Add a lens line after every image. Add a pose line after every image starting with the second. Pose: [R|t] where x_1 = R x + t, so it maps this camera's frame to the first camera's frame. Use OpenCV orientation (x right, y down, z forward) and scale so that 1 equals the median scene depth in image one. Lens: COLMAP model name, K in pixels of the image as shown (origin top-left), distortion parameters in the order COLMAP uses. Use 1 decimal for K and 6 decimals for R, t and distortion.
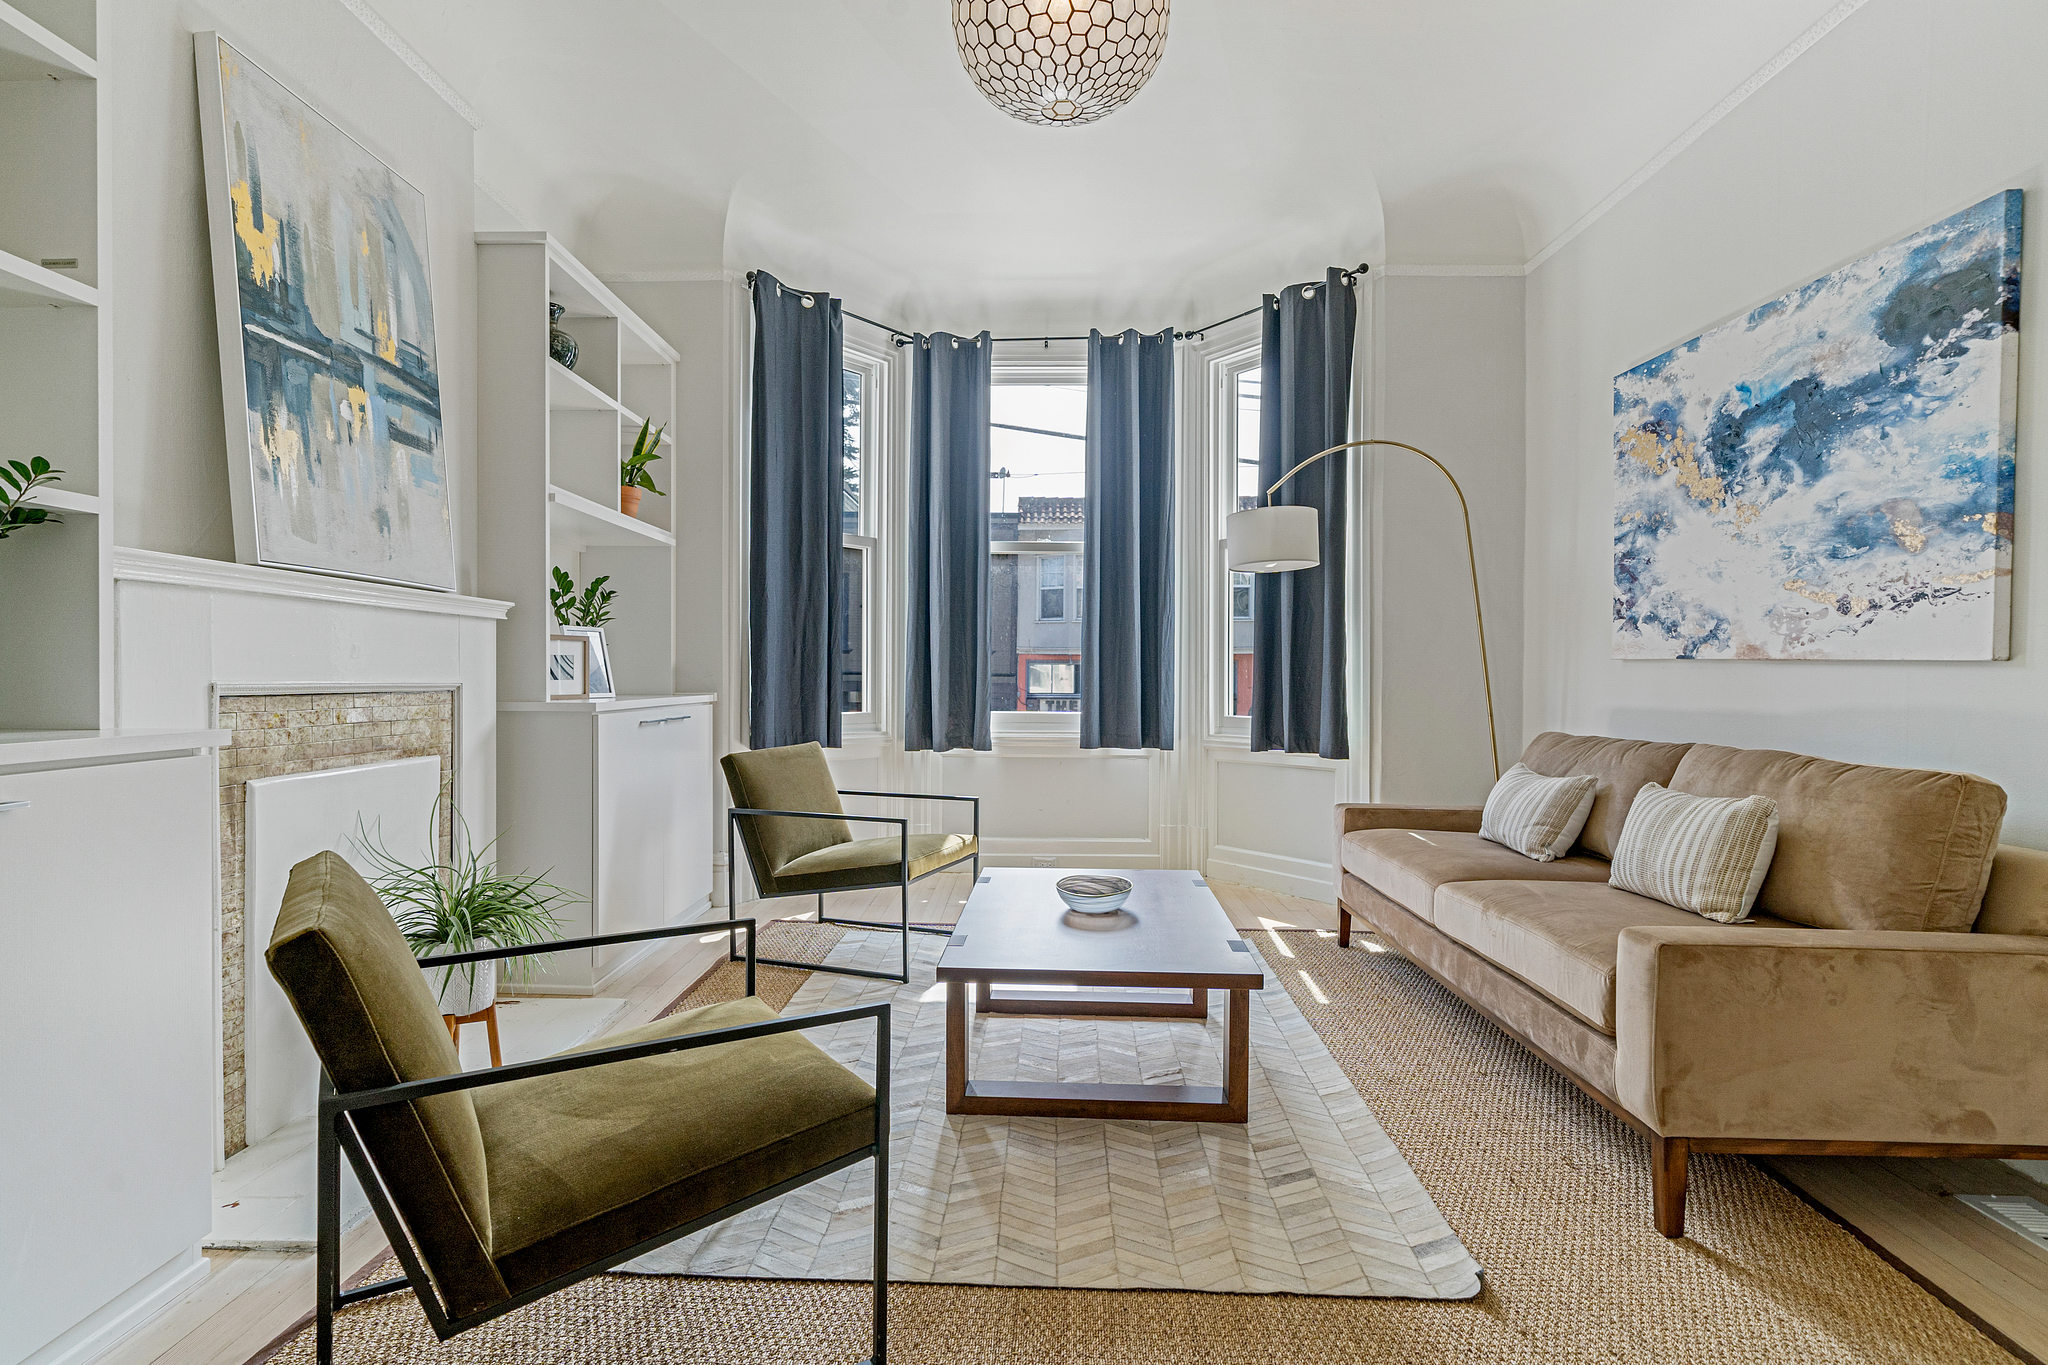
lens RADIAL K [[1079.8, 0, 982.6], [0, 1079.8, 681.1], [0, 0, 1]] dist [0.006282, 0.000451]
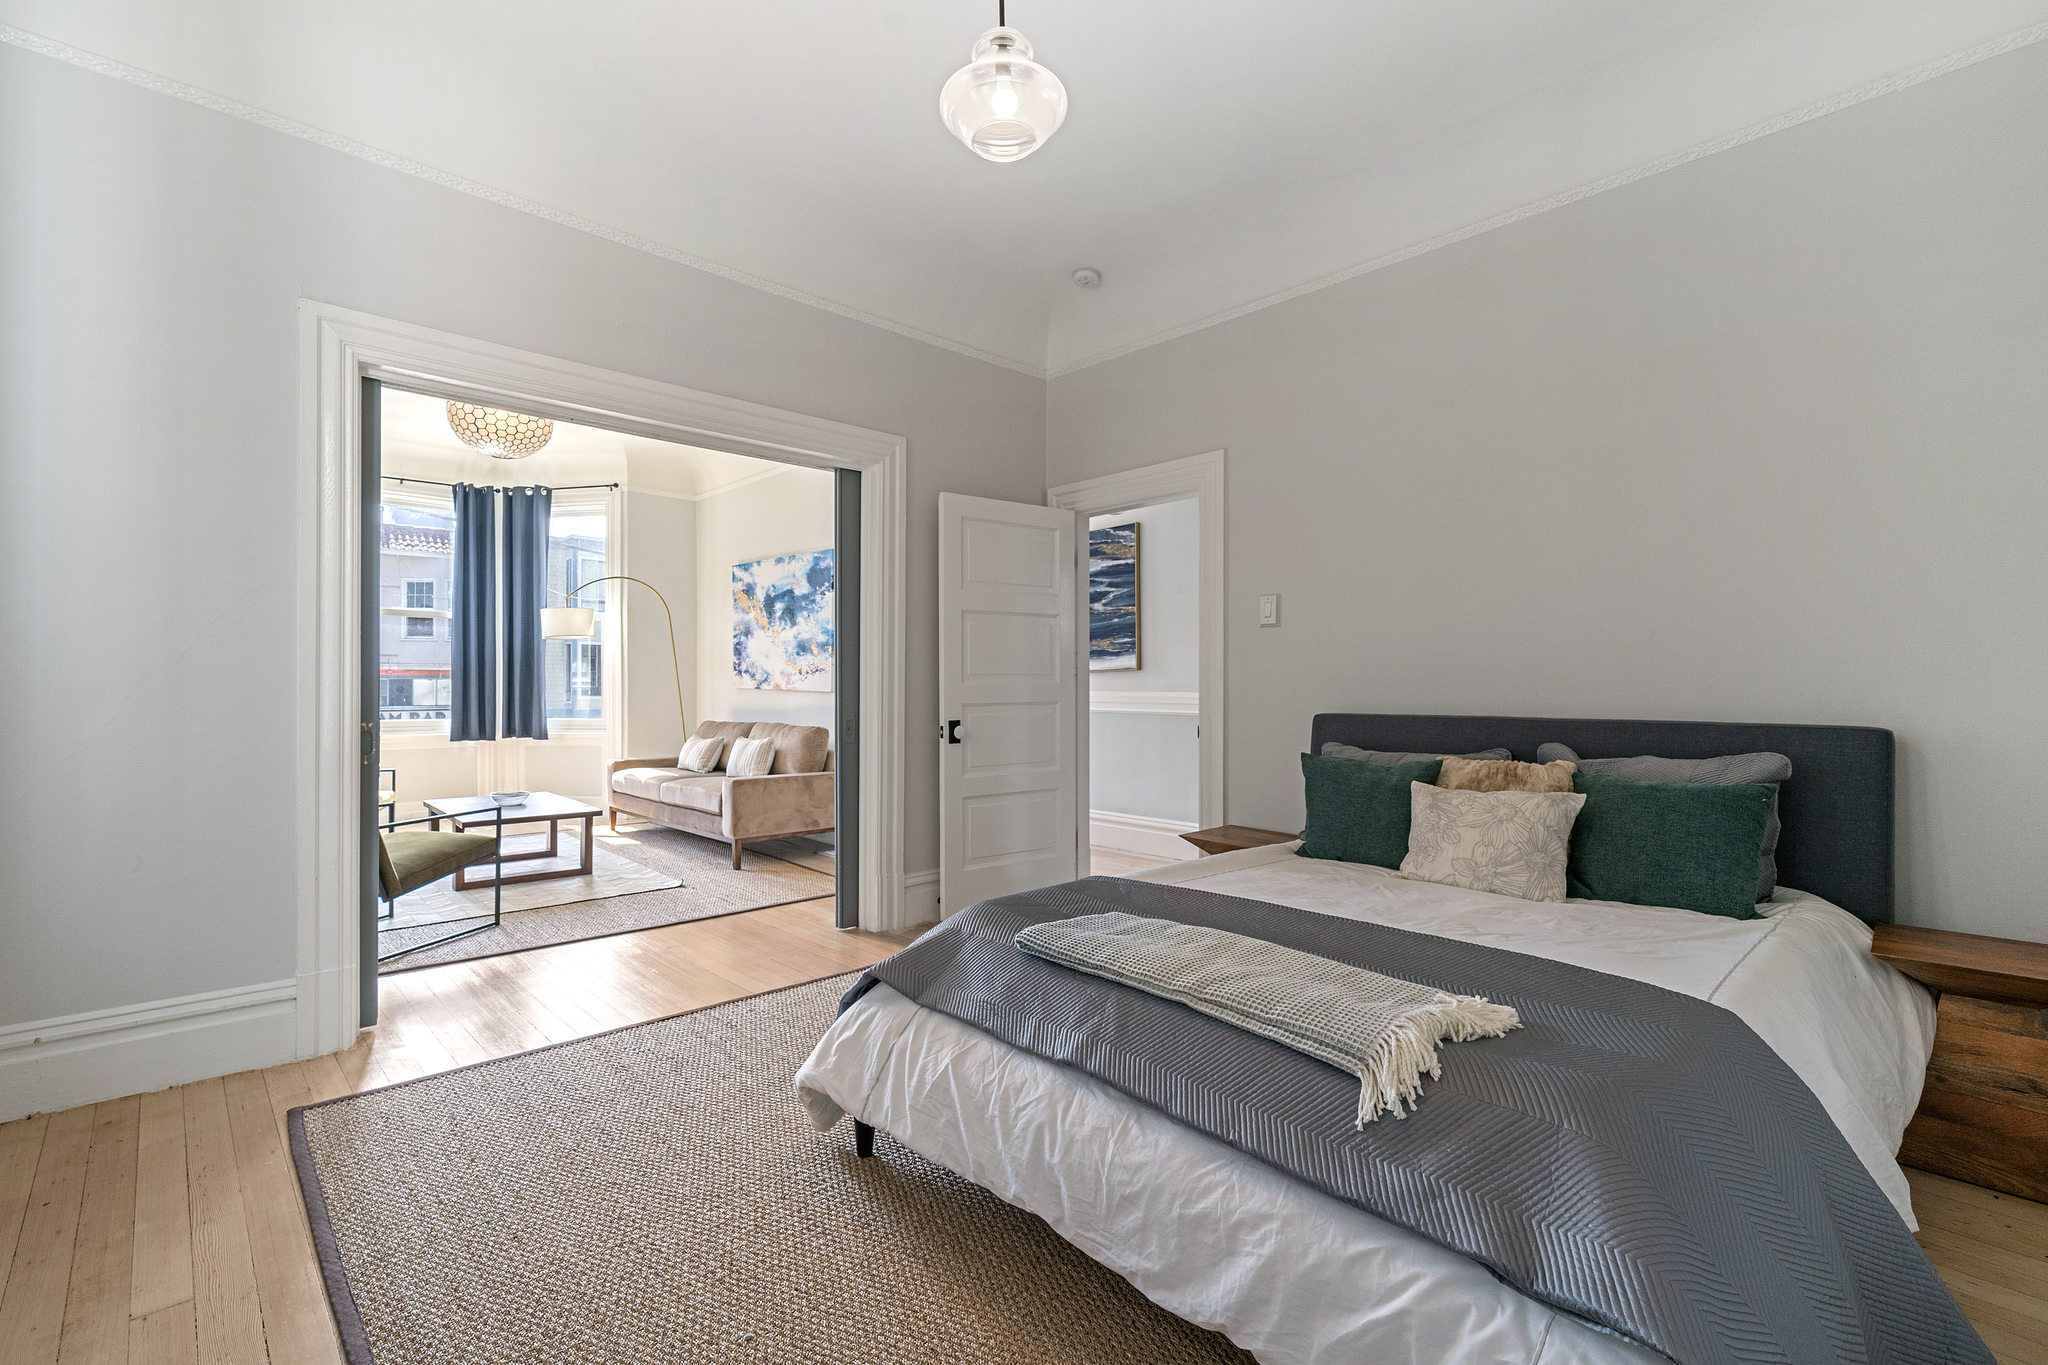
lens RADIAL K [[914.8, 0, 1023.7], [0, 914.8, 683.3], [0, 0, 1]] dist [-0.001234, 0.000808]
pose [[0.696547, -0.001784, 0.717509, -0.532025], [0.008500, 0.999947, -0.005765, -0.019664], [-0.717460, 0.010115, 0.696526, -1.111593]]
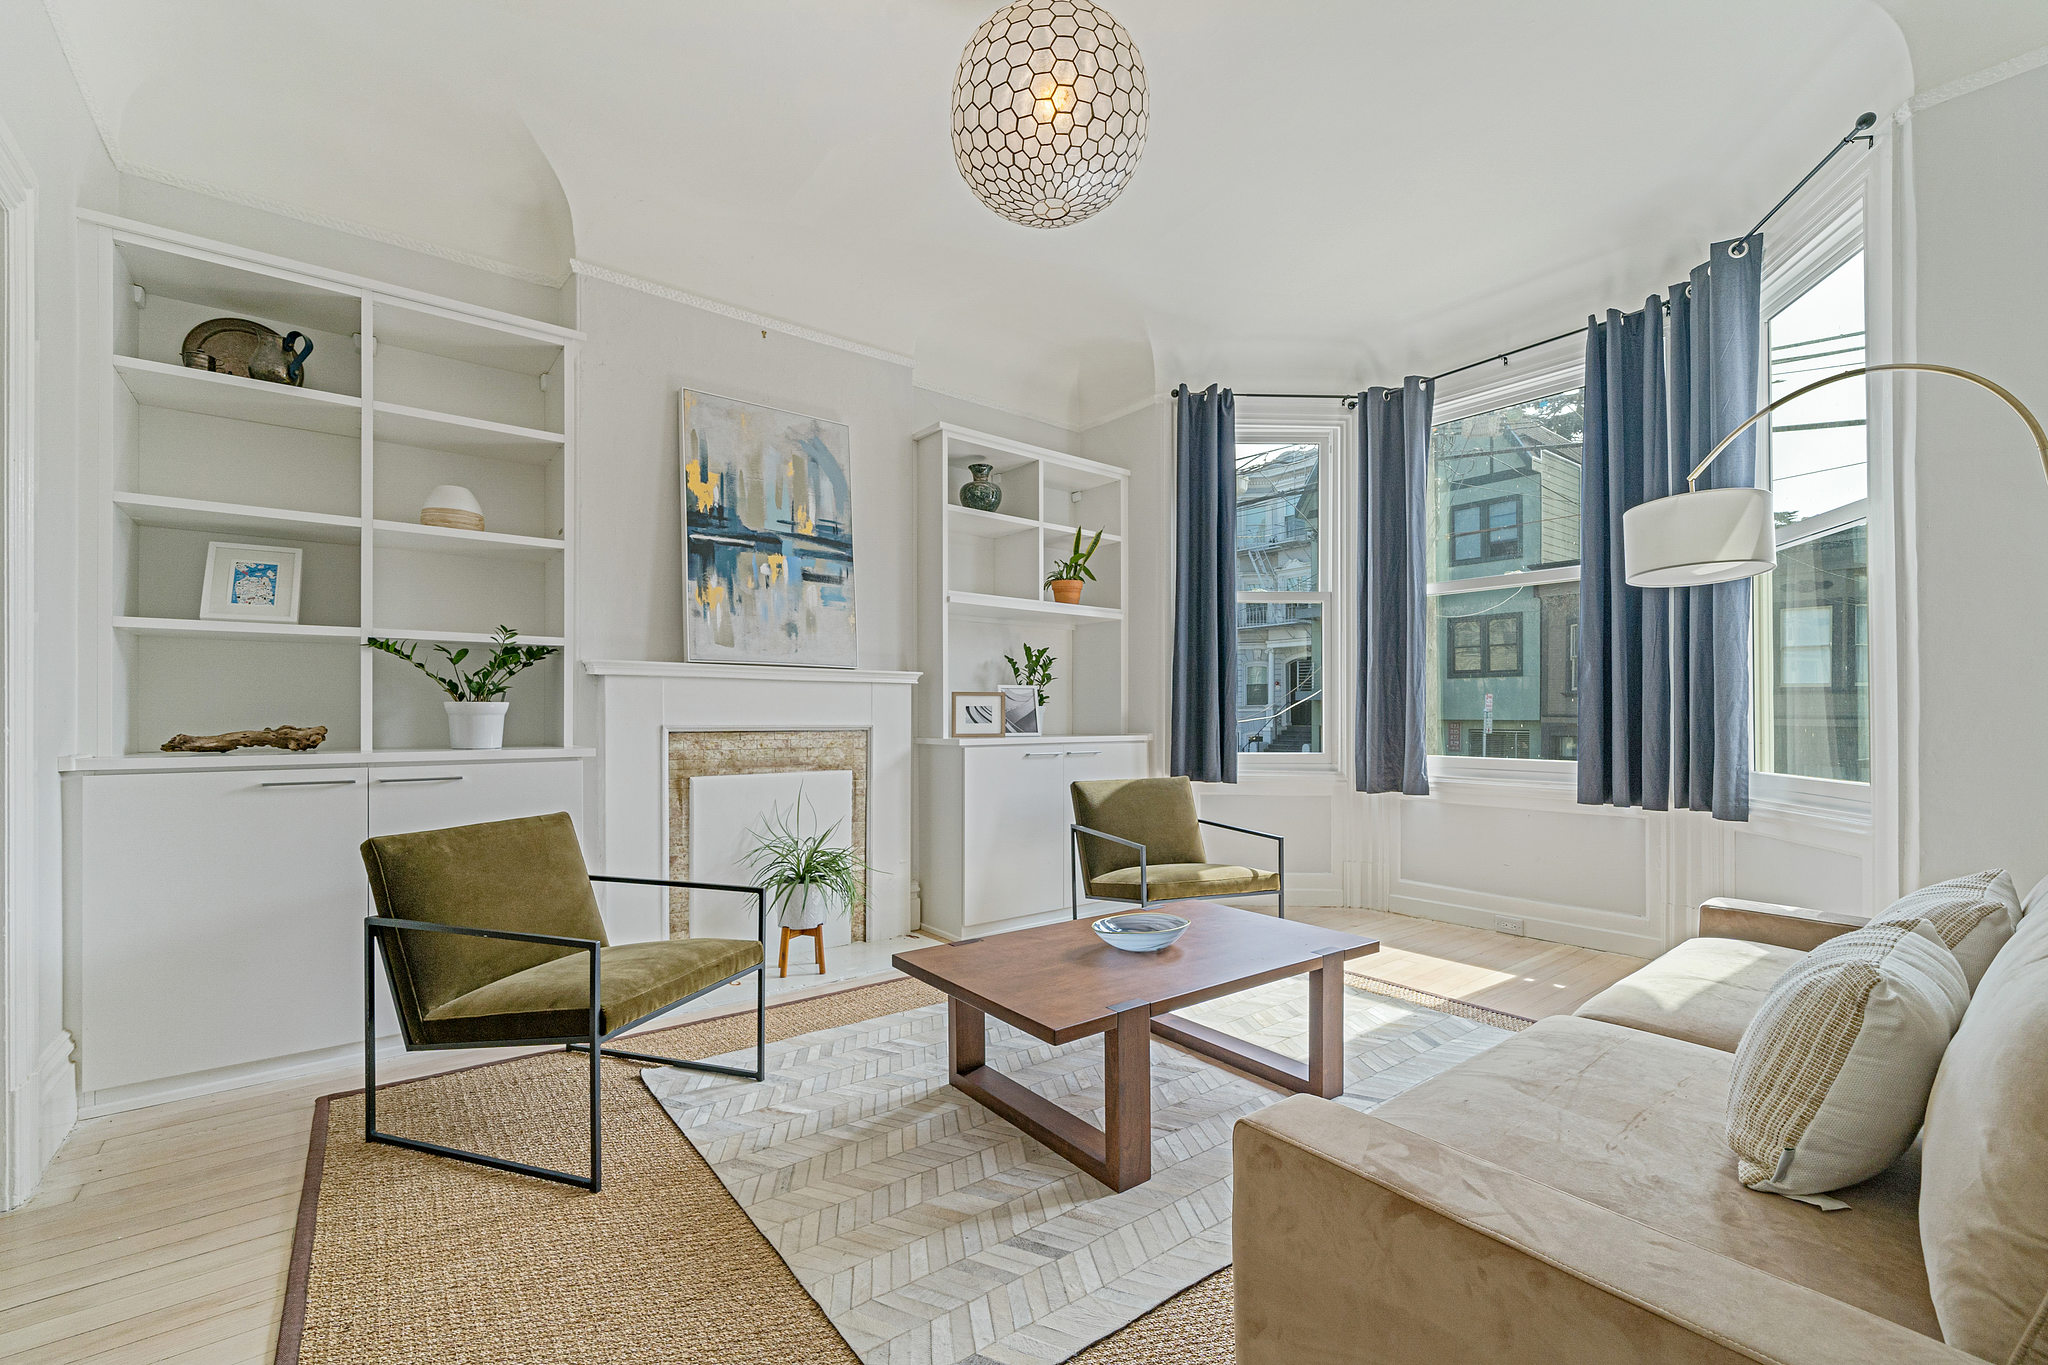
lens RADIAL K [[851.7, 0, 982.9], [0, 851.7, 713.3], [0, 0, 1]] dist [-0.002086, 0.000802]
pose [[0.635134, -0.007606, -0.772364, 0.646062], [-0.001487, 0.999938, -0.011070, -0.002517], [0.772400, 0.008179, 0.635083, 0.372552]]
